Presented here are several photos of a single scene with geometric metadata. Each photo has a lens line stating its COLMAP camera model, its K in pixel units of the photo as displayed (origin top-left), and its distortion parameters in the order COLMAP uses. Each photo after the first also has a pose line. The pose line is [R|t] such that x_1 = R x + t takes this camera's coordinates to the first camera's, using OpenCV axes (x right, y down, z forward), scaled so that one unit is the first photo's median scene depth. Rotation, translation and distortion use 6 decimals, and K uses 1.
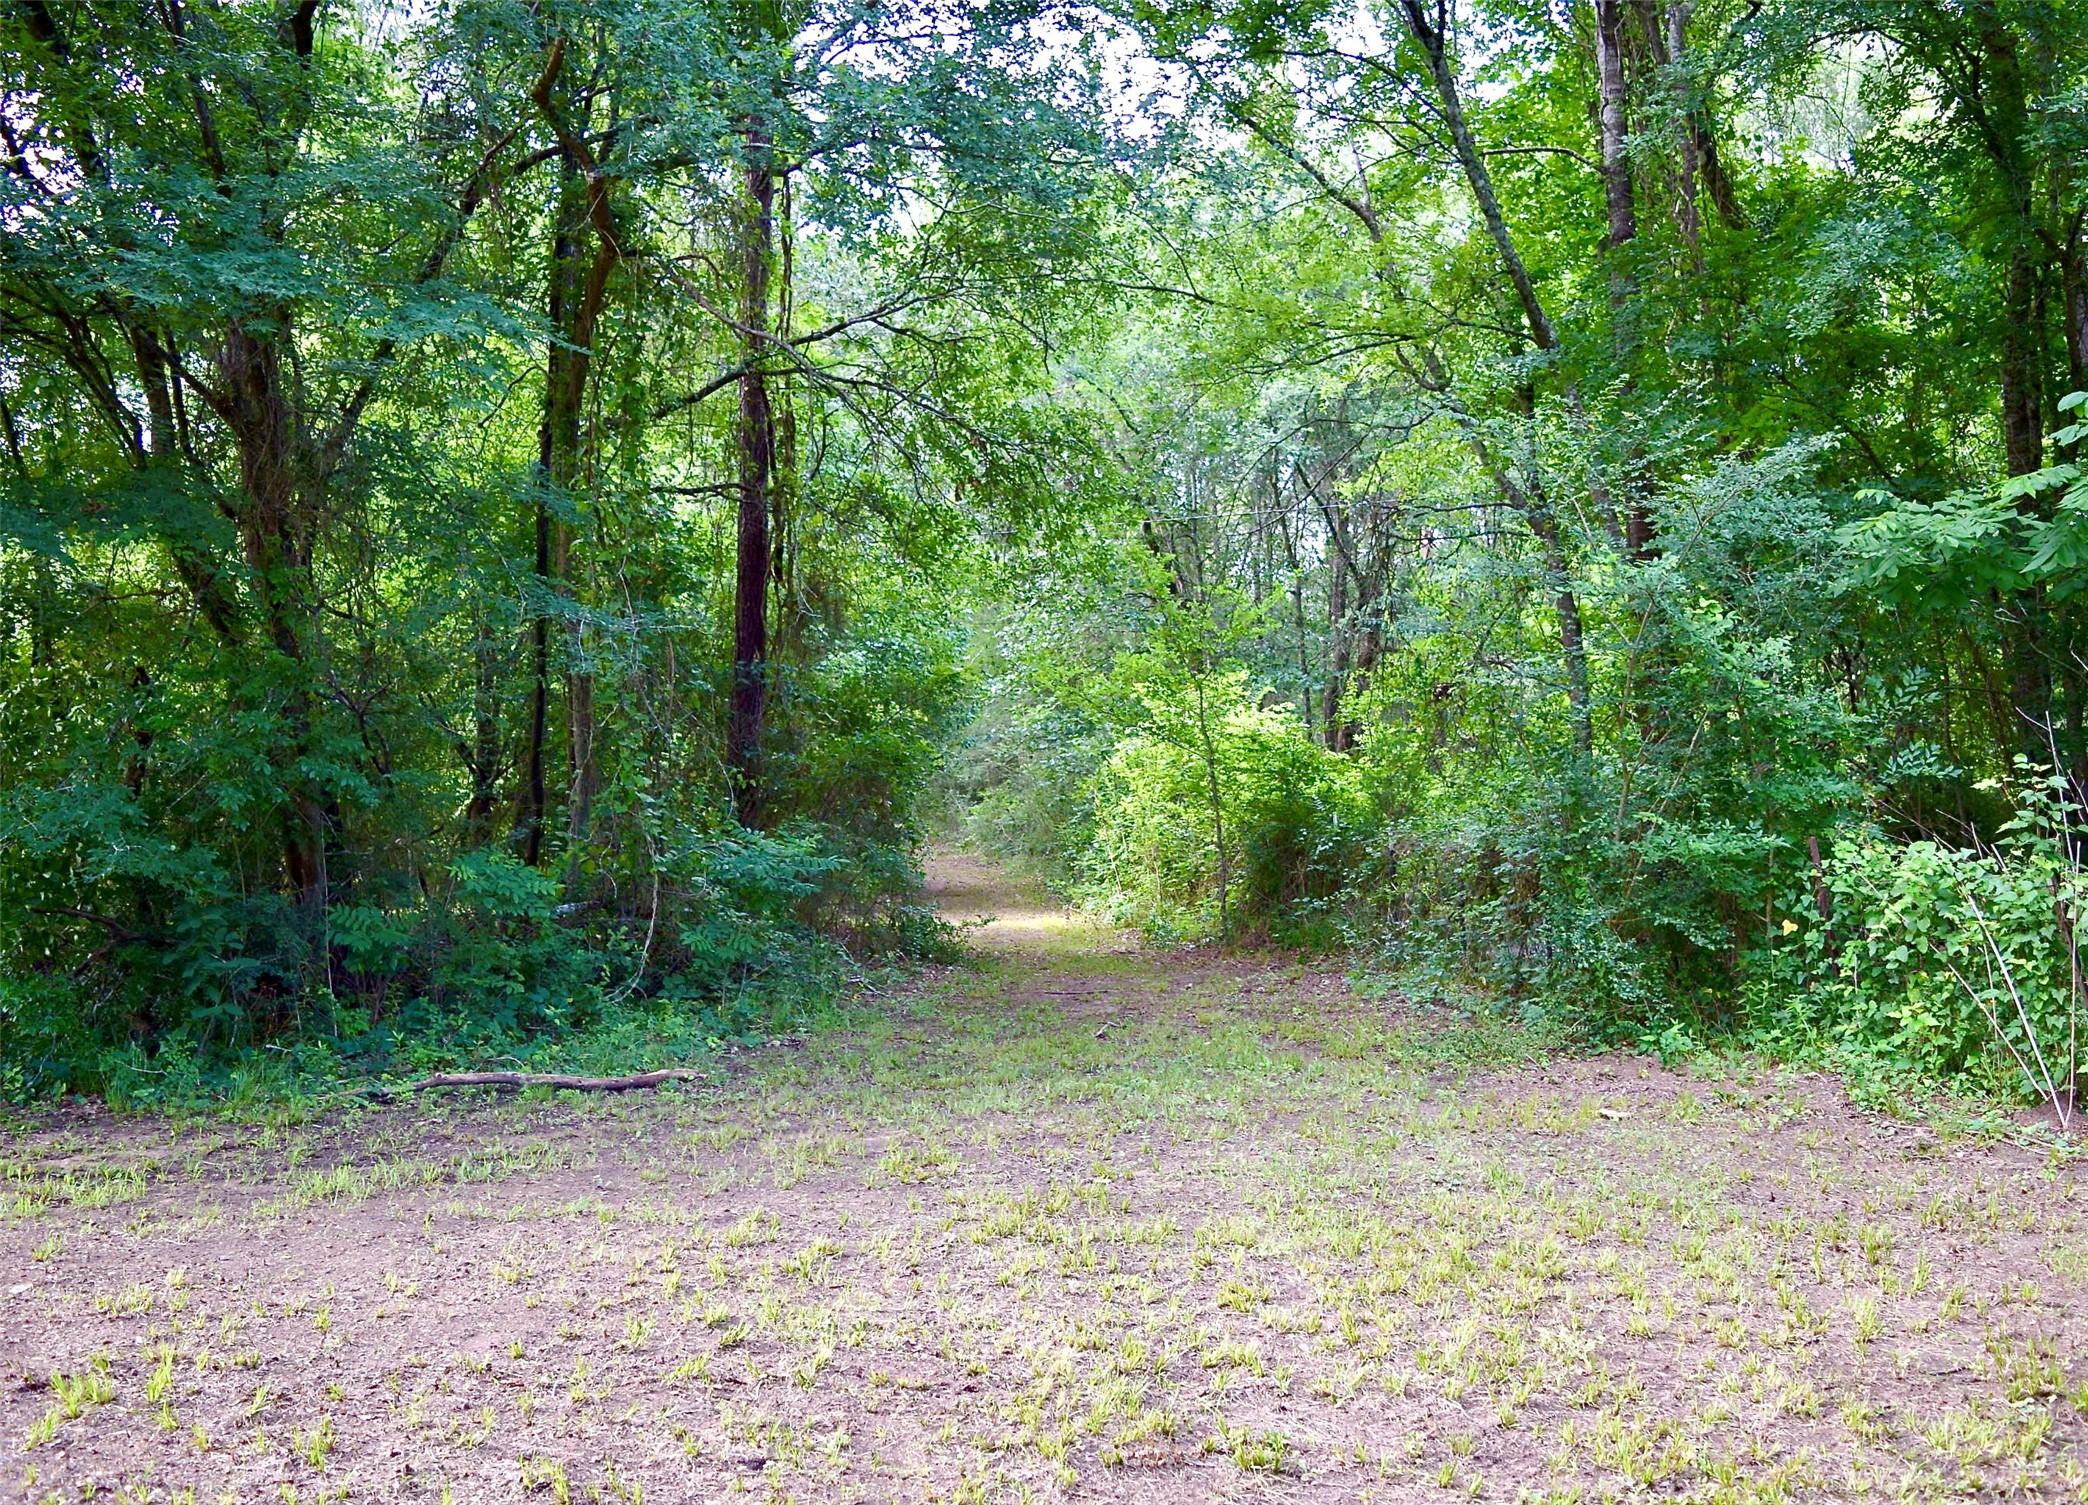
lens RADIAL K [[1658.8, 0, 1044.2], [0, 1658.8, 733.4], [0, 0, 1]] dist [-0.090015, 0.017074]
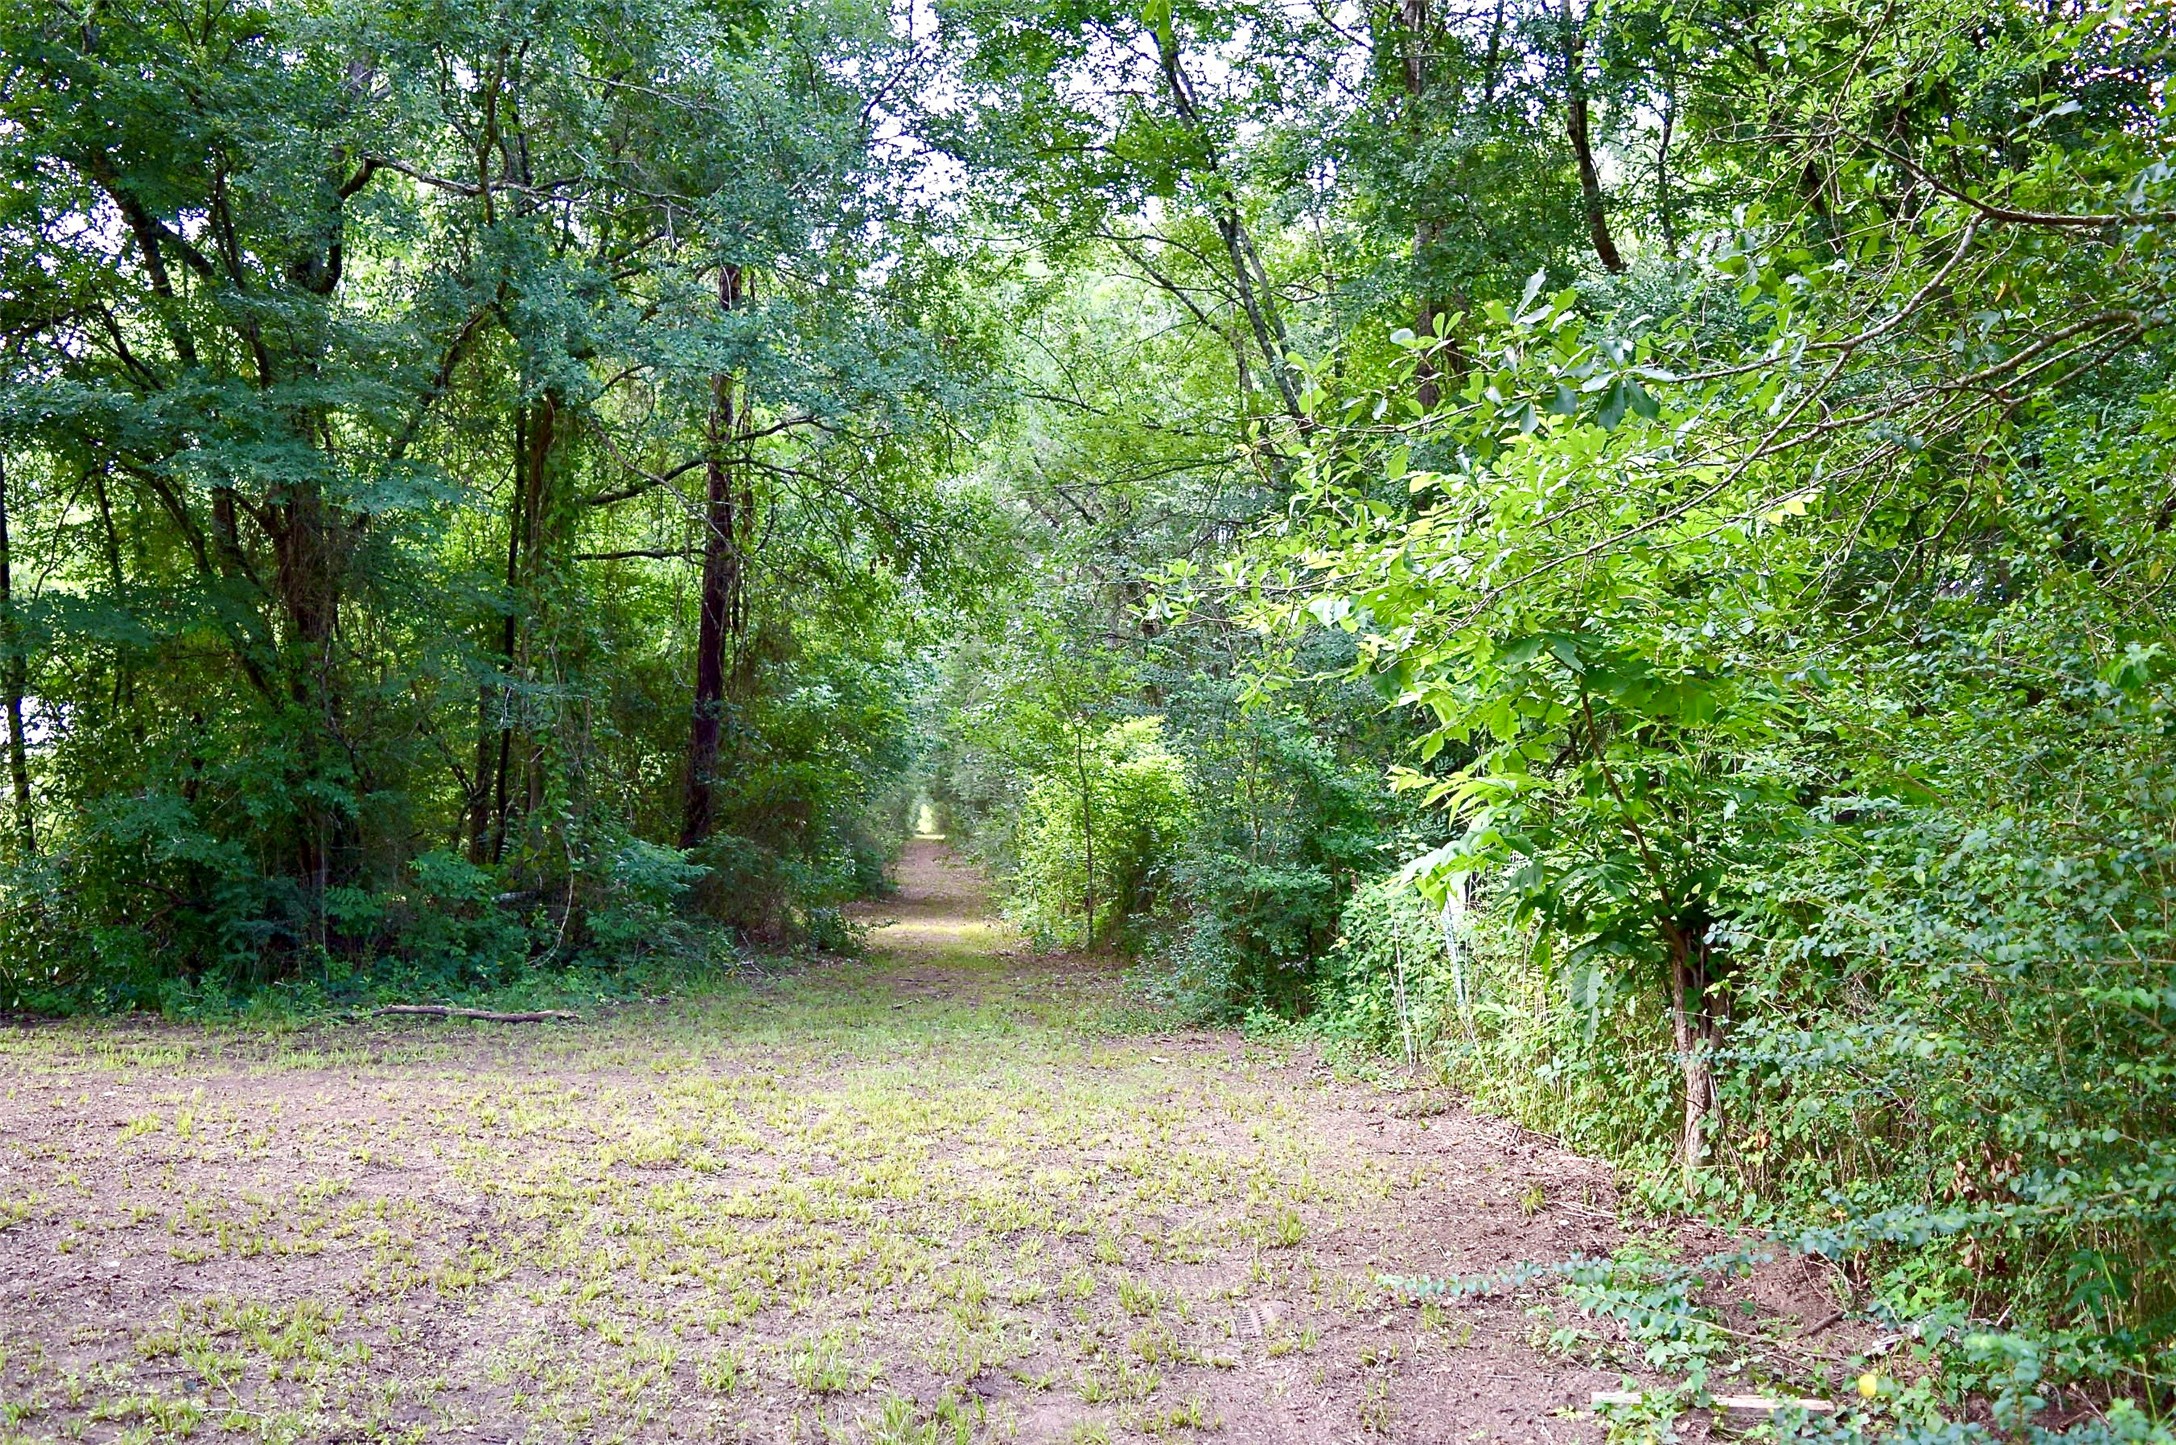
lens RADIAL K [[1717.6, 0, 1087.0], [0, 1717.6, 738.6], [0, 0, 1]] dist [-0.096718, 0.024238]
pose [[0.999068, 0.033786, -0.026876, 0.215168], [-0.033884, 0.999421, -0.003172, -0.033152], [0.026753, 0.004080, 0.999634, -0.368913]]
